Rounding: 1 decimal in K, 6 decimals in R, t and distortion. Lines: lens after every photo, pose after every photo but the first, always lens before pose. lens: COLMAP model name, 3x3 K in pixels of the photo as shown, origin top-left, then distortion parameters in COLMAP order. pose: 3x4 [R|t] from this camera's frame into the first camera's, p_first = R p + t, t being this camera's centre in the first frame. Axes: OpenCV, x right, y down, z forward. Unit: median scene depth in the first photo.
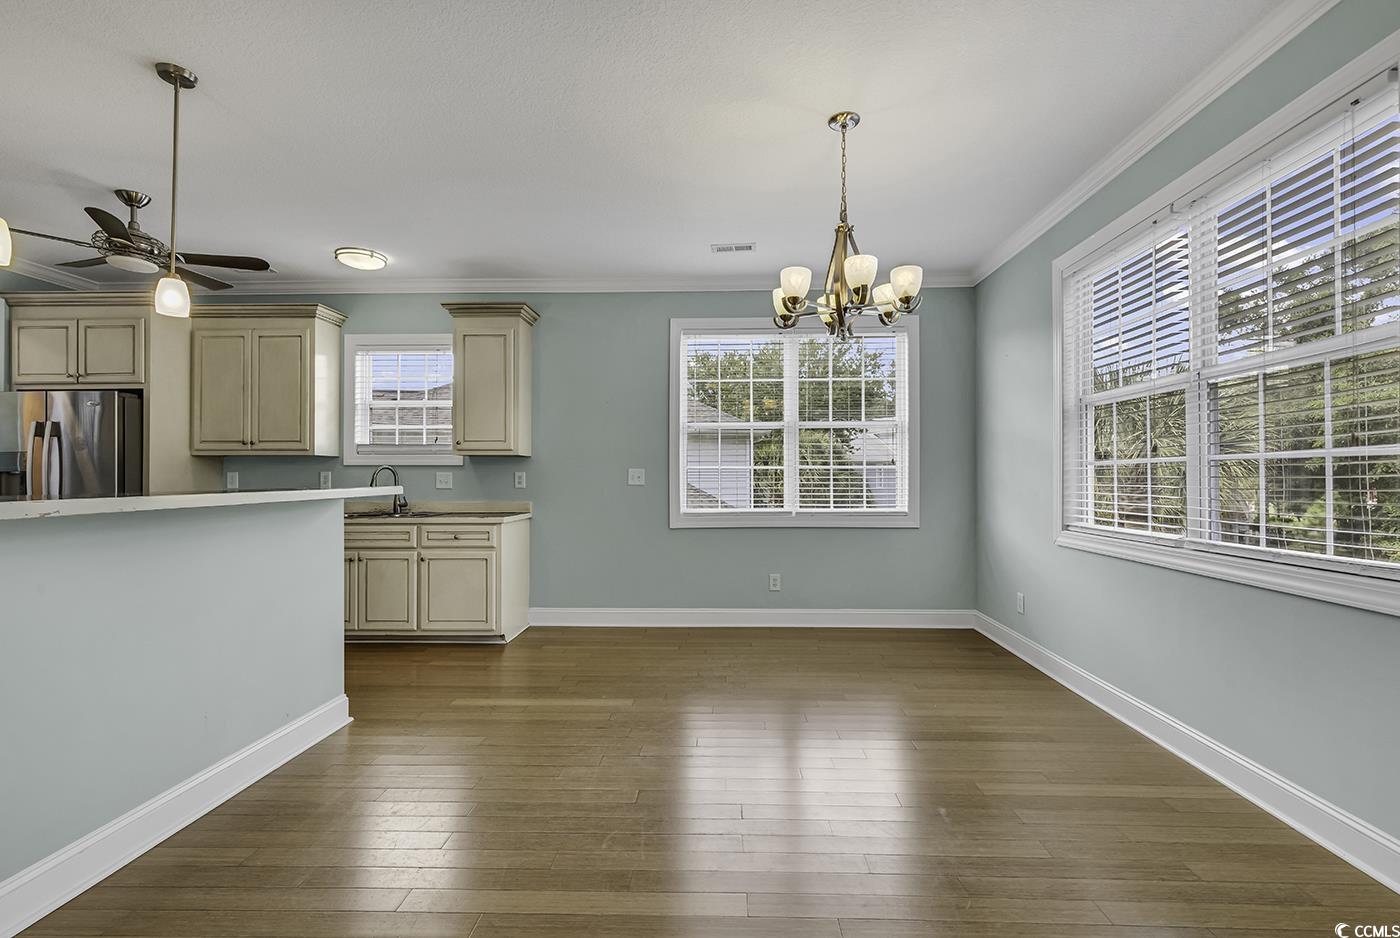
lens RADIAL K [[640.1, 0, 708.1], [0, 640.1, 473.2], [0, 0, 1]] dist [0.016905, -0.000539]
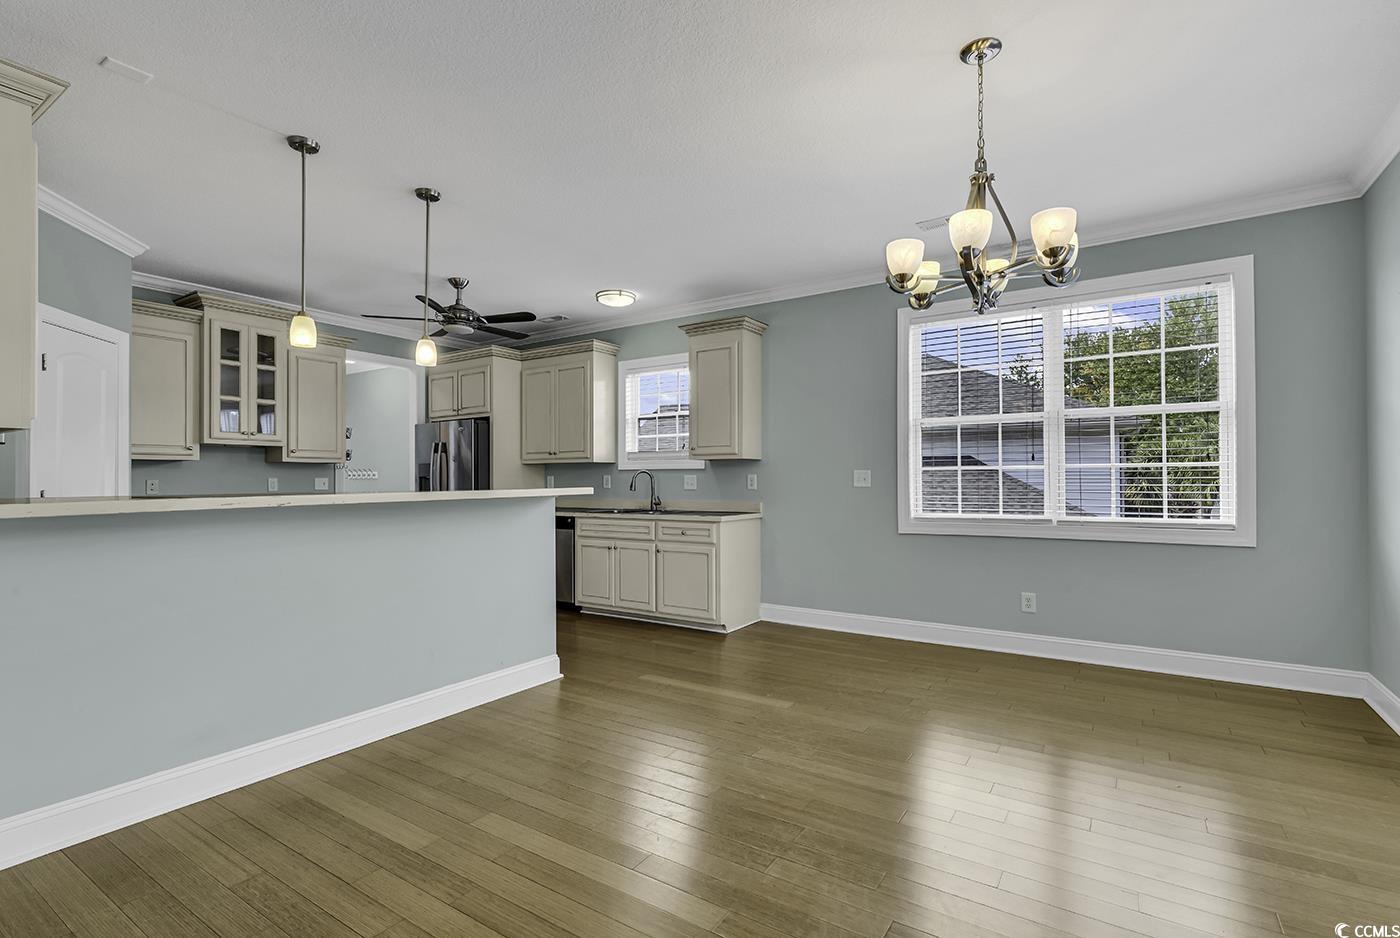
lens RADIAL K [[640.1, 0, 708.1], [0, 640.1, 473.2], [0, 0, 1]] dist [0.016905, -0.000539]
pose [[0.854714, -0.008371, -0.519031, 0.219419], [0.006319, 0.999964, -0.005722, 0.002018], [0.519060, 0.001611, 0.854736, 0.064614]]
